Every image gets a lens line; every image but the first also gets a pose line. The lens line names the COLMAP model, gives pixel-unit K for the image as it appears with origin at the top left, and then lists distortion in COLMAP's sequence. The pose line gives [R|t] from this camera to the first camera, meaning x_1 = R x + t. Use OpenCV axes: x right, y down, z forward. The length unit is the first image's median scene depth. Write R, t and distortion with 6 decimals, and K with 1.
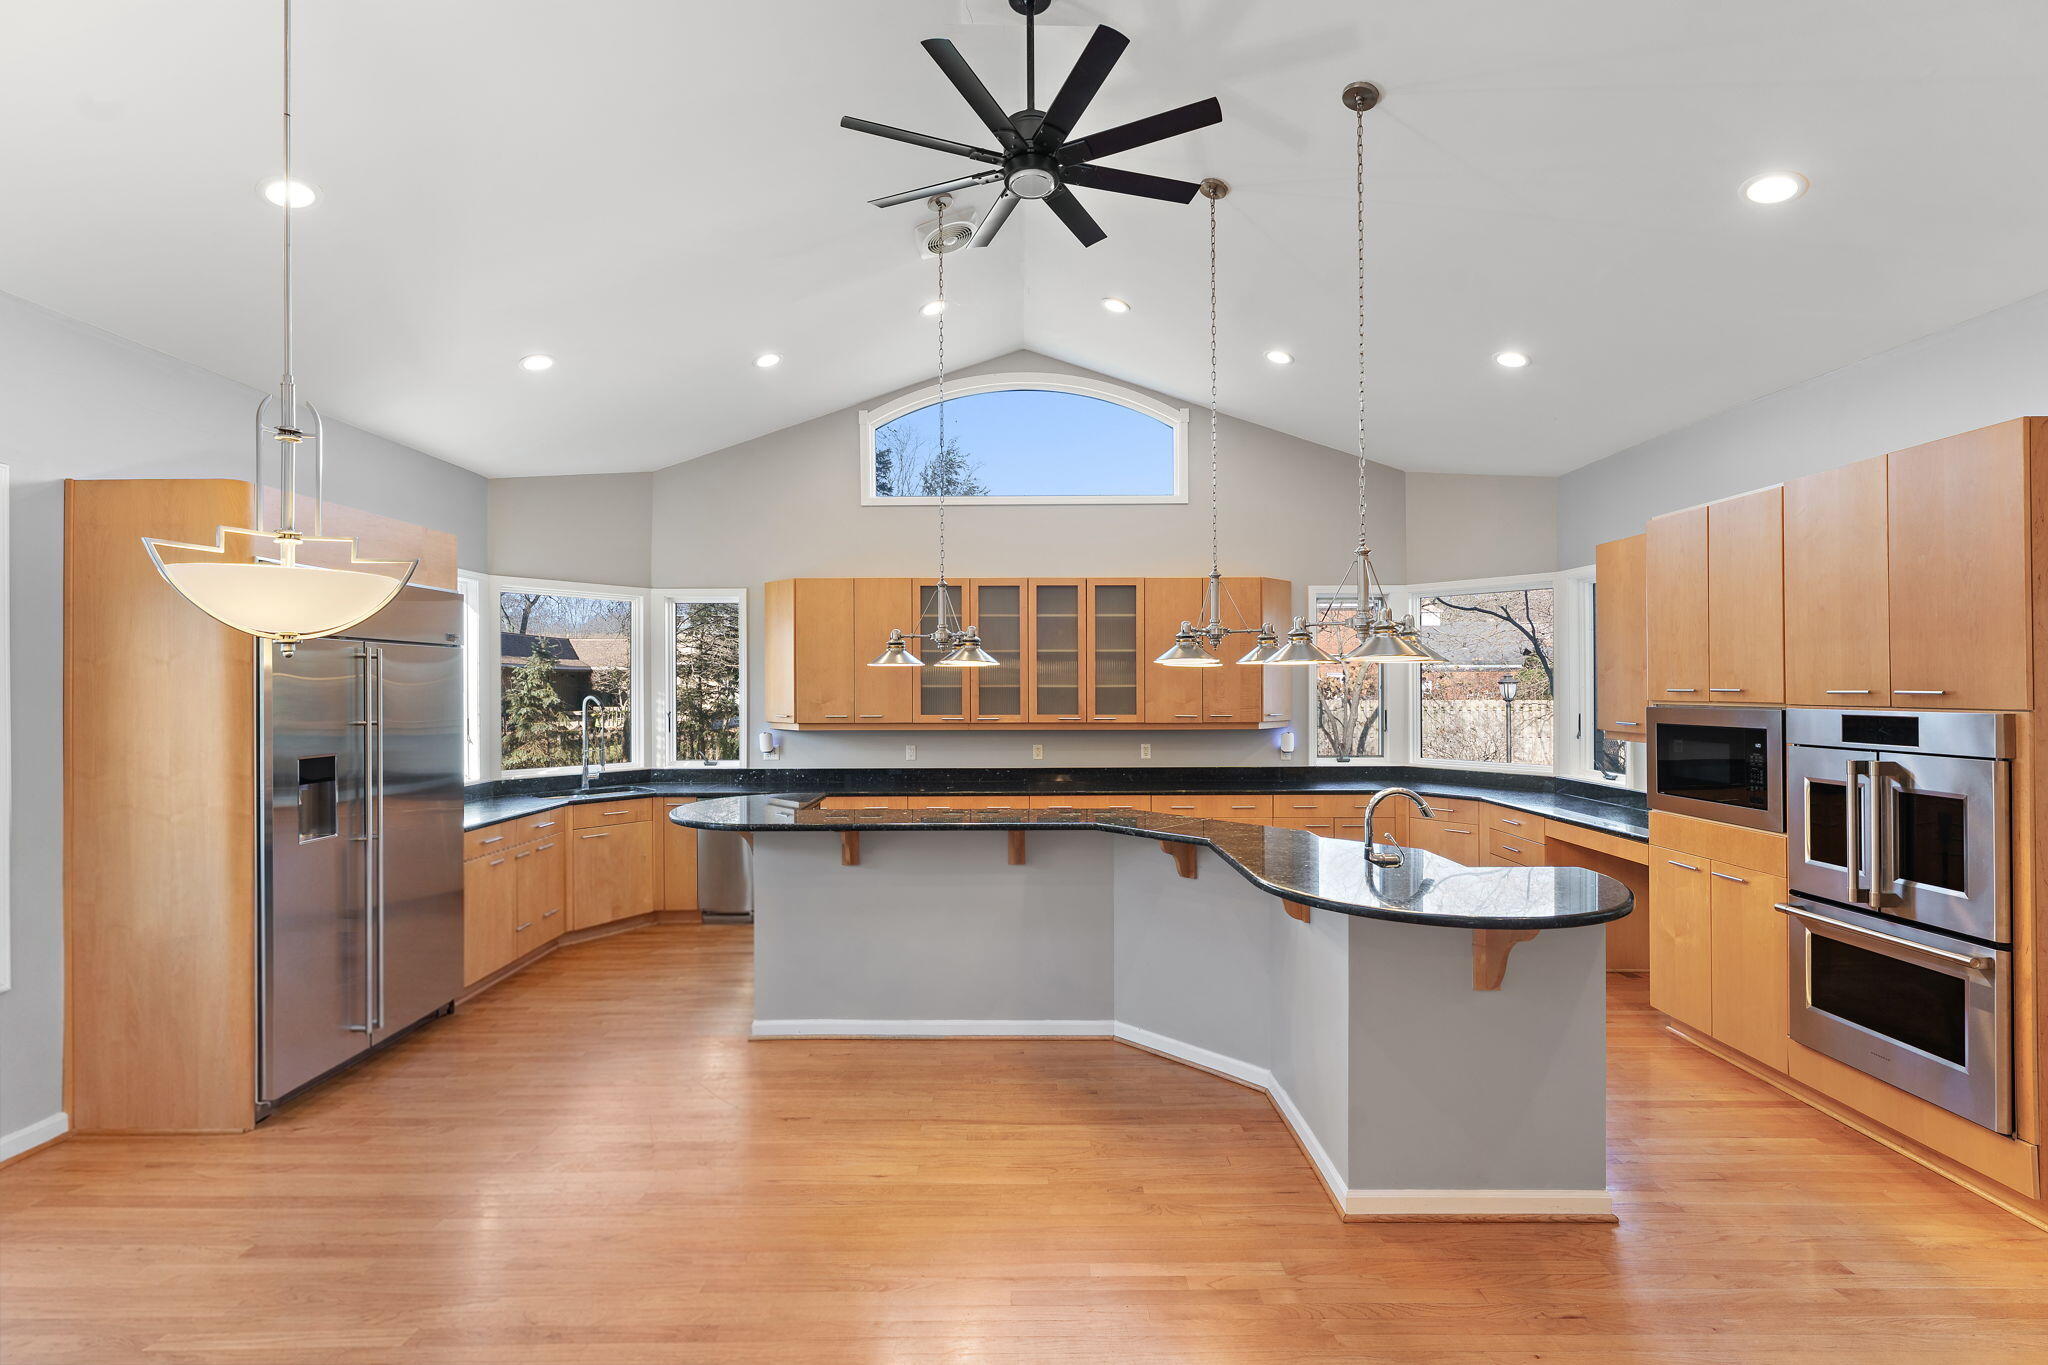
lens RADIAL K [[888.3, 0, 1016.4], [0, 888.3, 686.0], [0, 0, 1]] dist [0.001544, -0.001365]
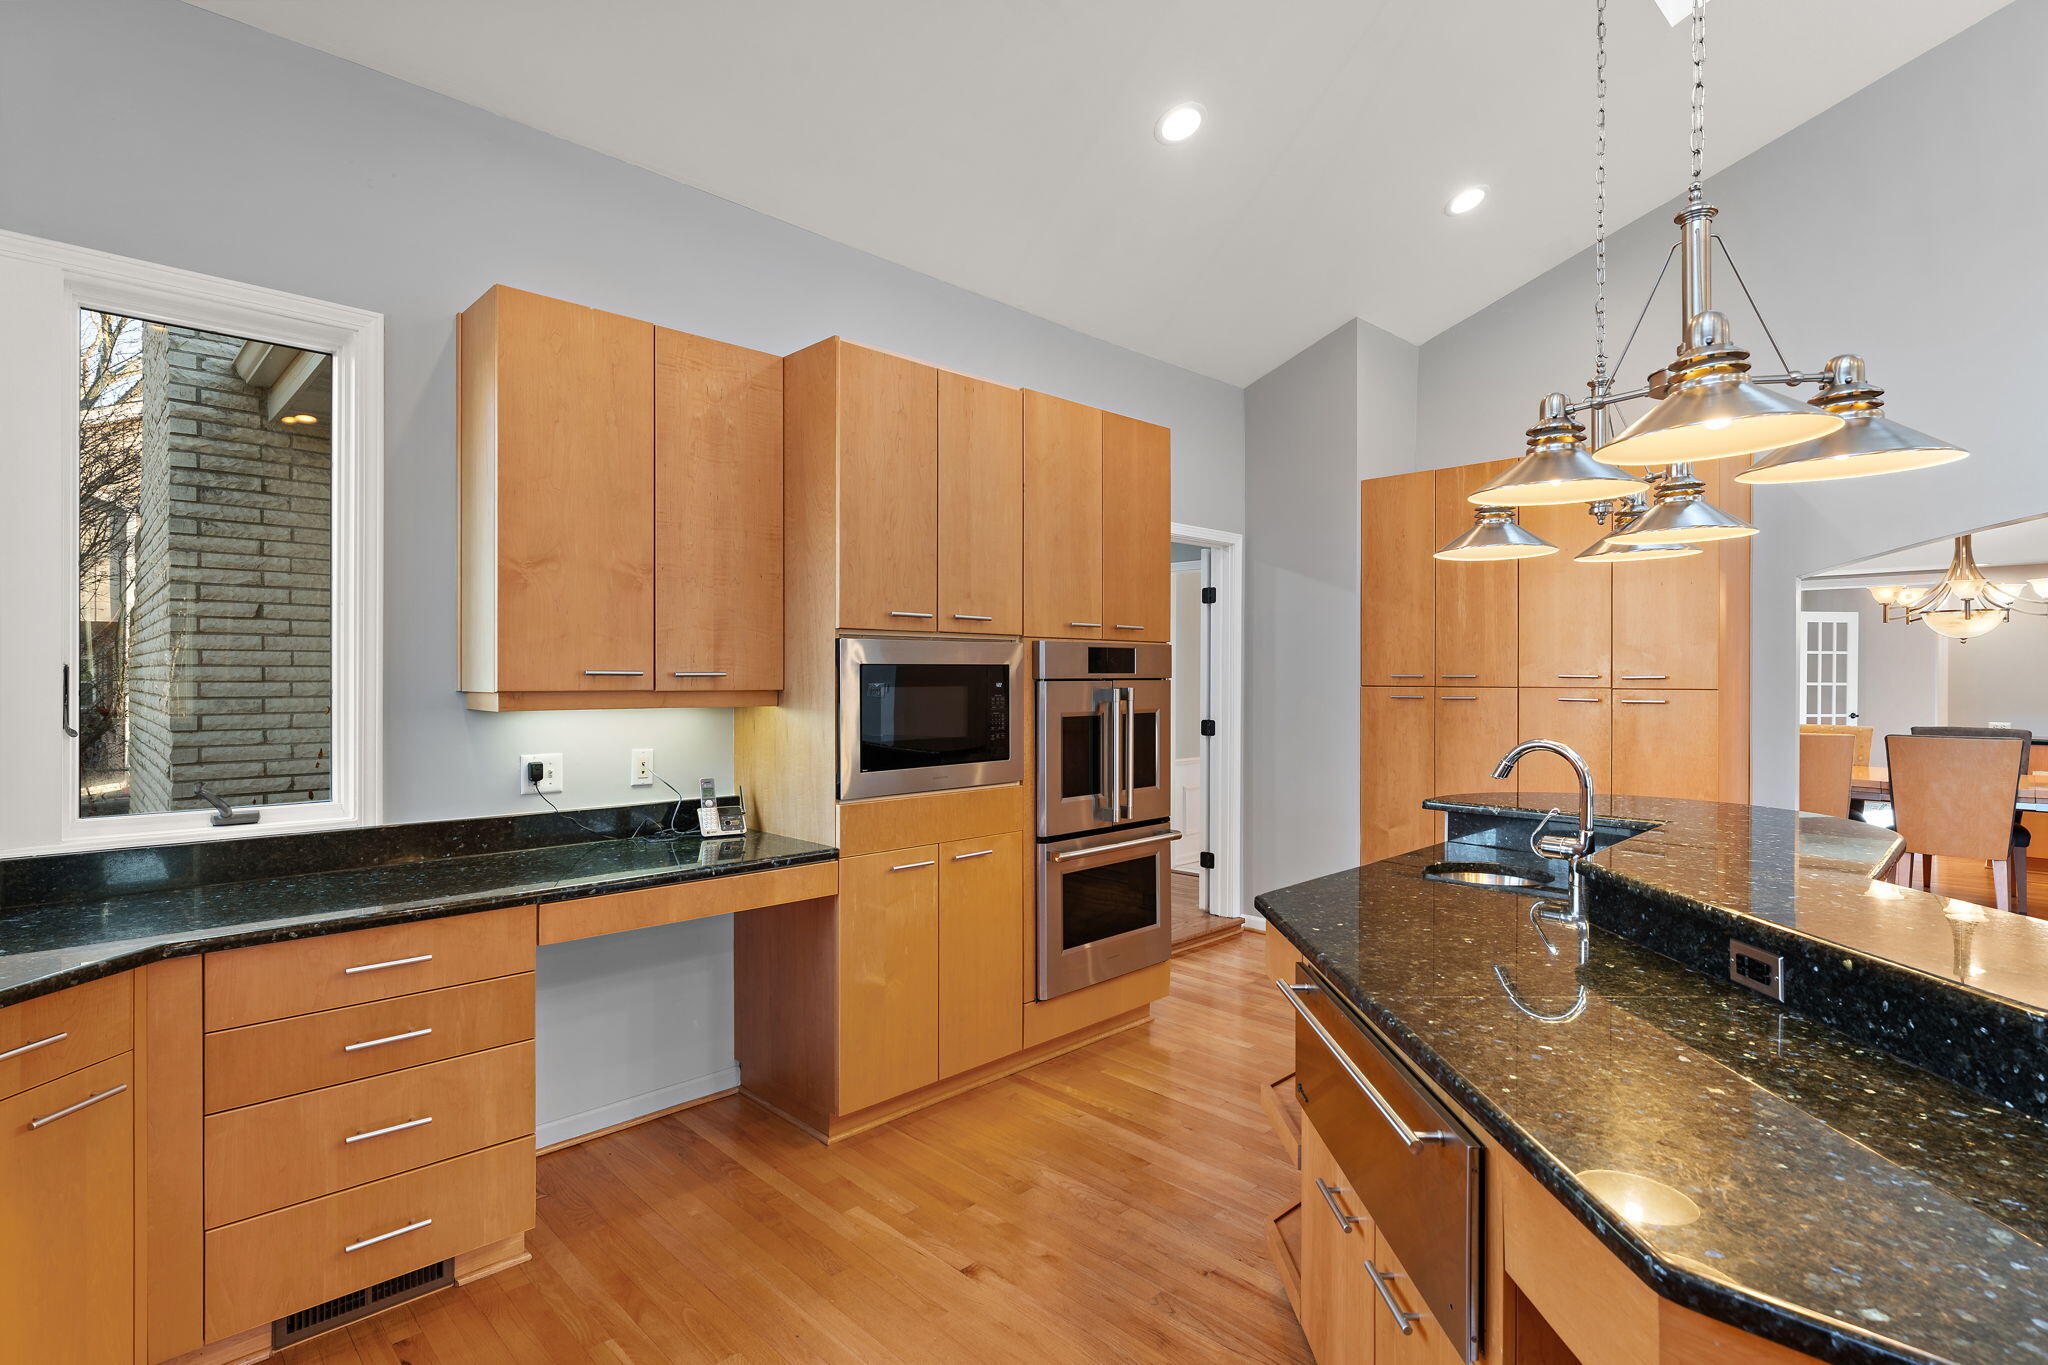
lens RADIAL K [[982.6, 0, 1023.6], [0, 982.6, 681.2], [0, 0, 1]] dist [-0.004023, -0.000203]
pose [[-0.706114, -0.006044, 0.708073, 0.103435], [-0.001309, 0.999973, 0.007231, 0.036394], [-0.708097, 0.004179, -0.706103, 1.055584]]
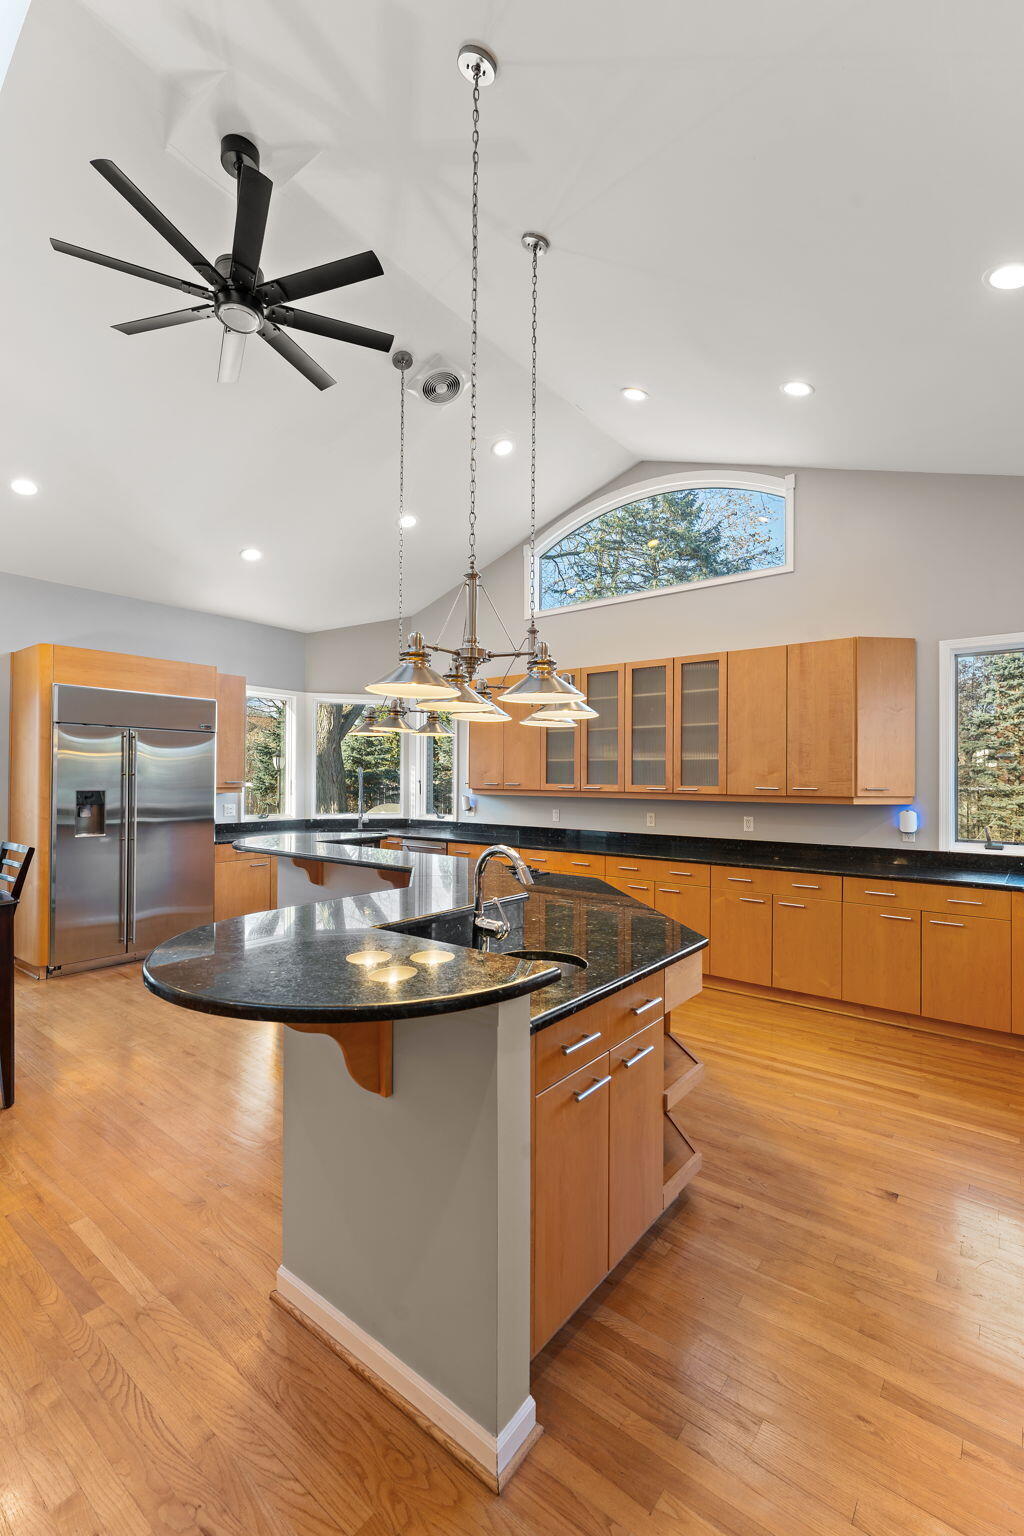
lens RADIAL K [[666.2, 0, 515.4], [0, 666.2, 772.9], [0, 0, 1]] dist [0.001544, -0.001365]
pose [[0.791420, 0.003834, -0.611260, 0.483905], [-0.010285, 0.999922, -0.007044, 0.028946], [0.611186, 0.011861, 0.791398, 0.291373]]
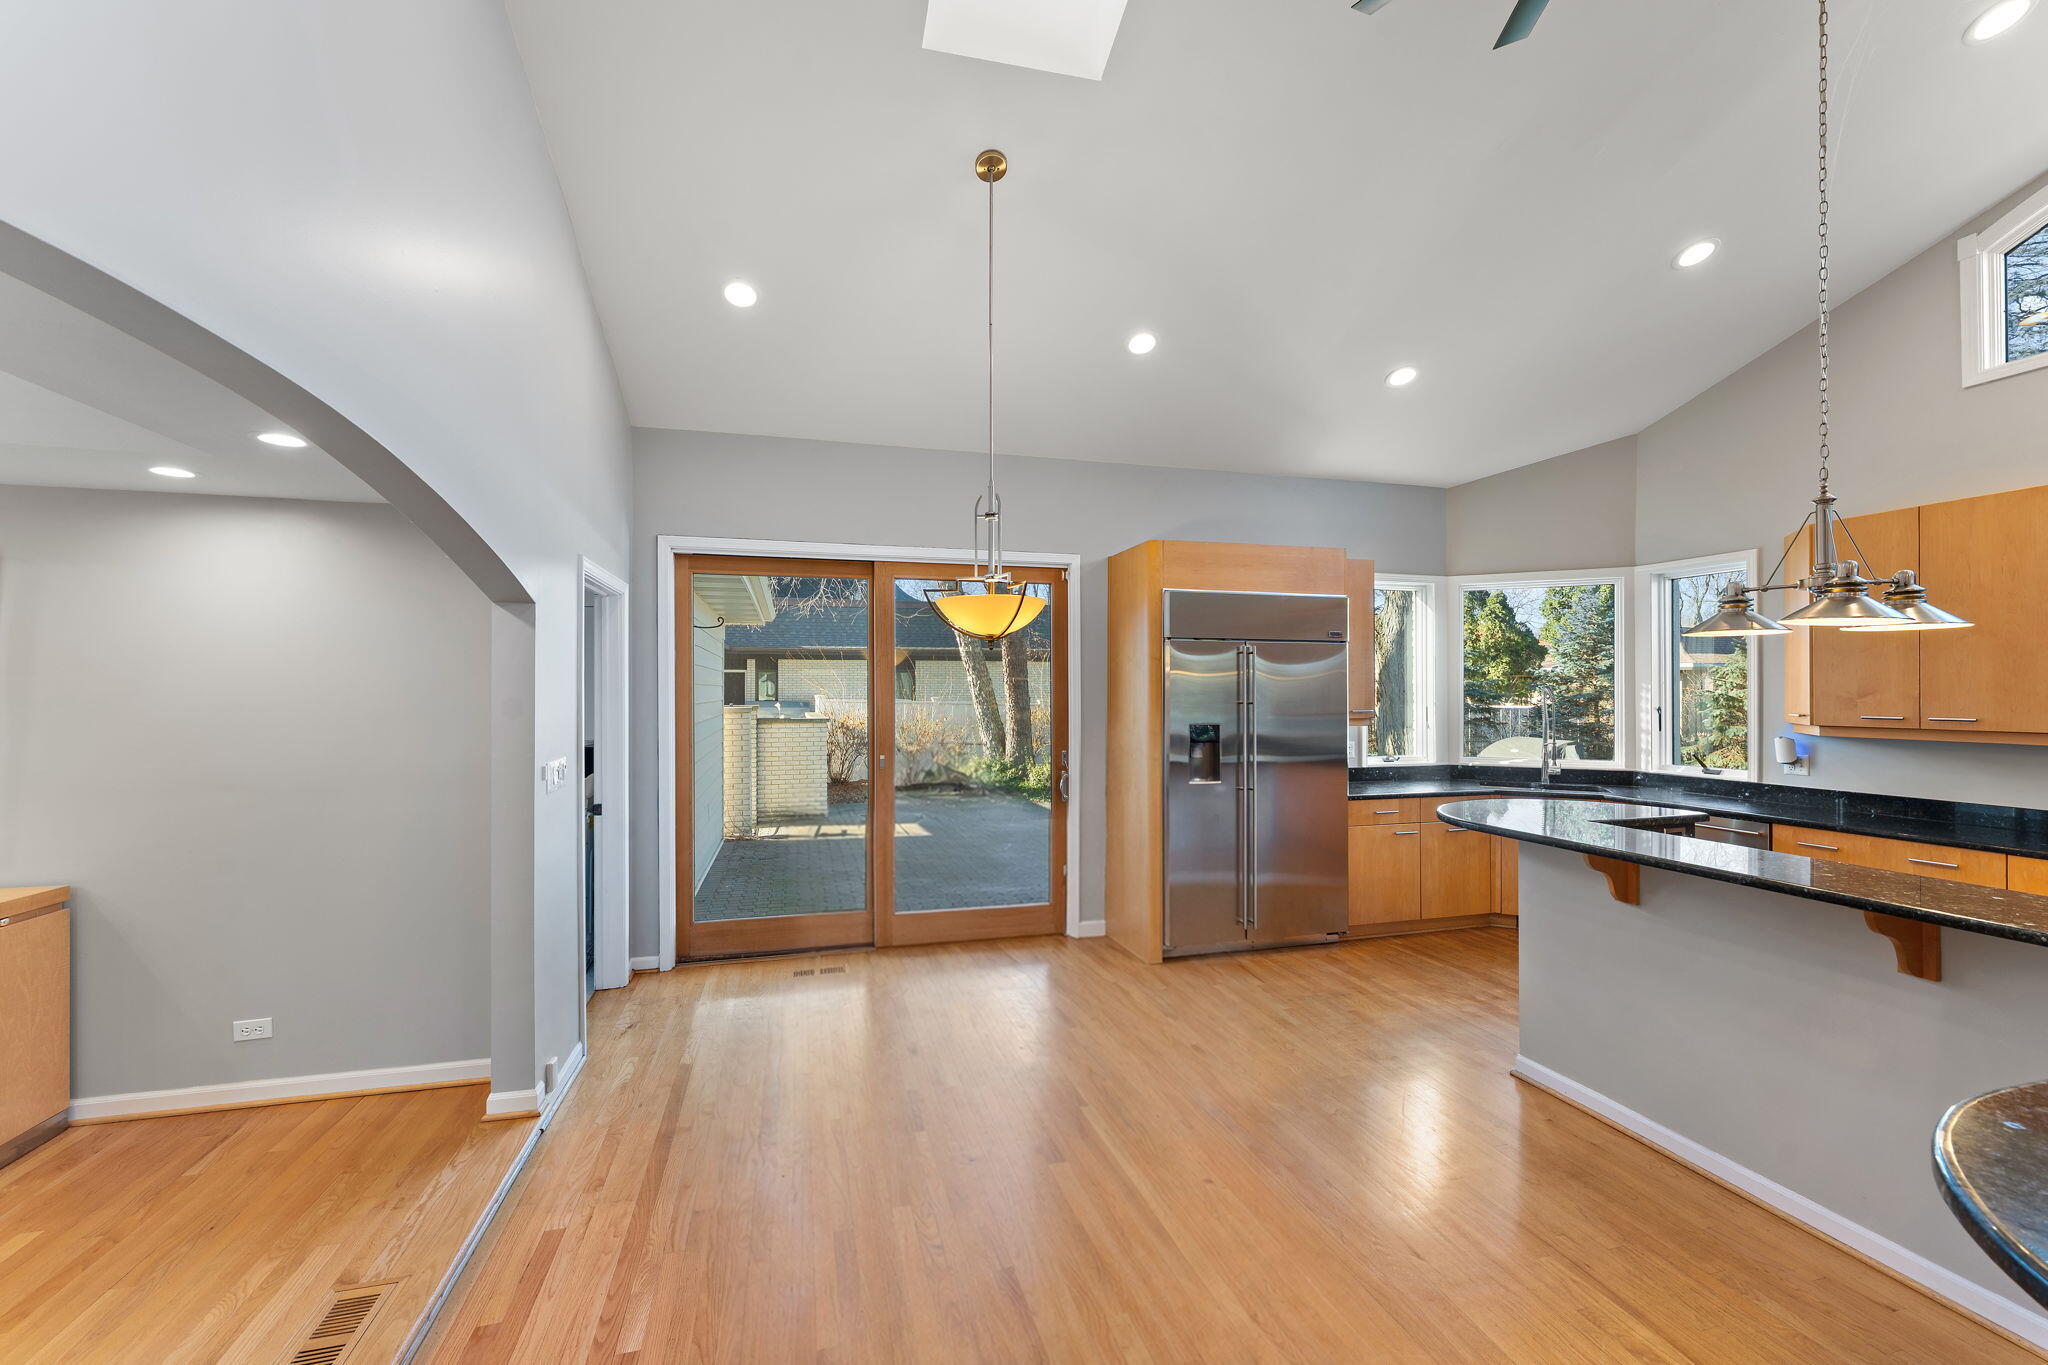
lens RADIAL K [[829.9, 0, 1020.8], [0, 829.9, 687.0], [0, 0, 1]] dist [0.001797, 0.000741]
pose [[0.271844, -0.001792, -0.962340, 0.260988], [-0.002087, 0.999995, -0.002452, 0.016278], [0.962339, 0.002675, 0.271838, 0.233511]]
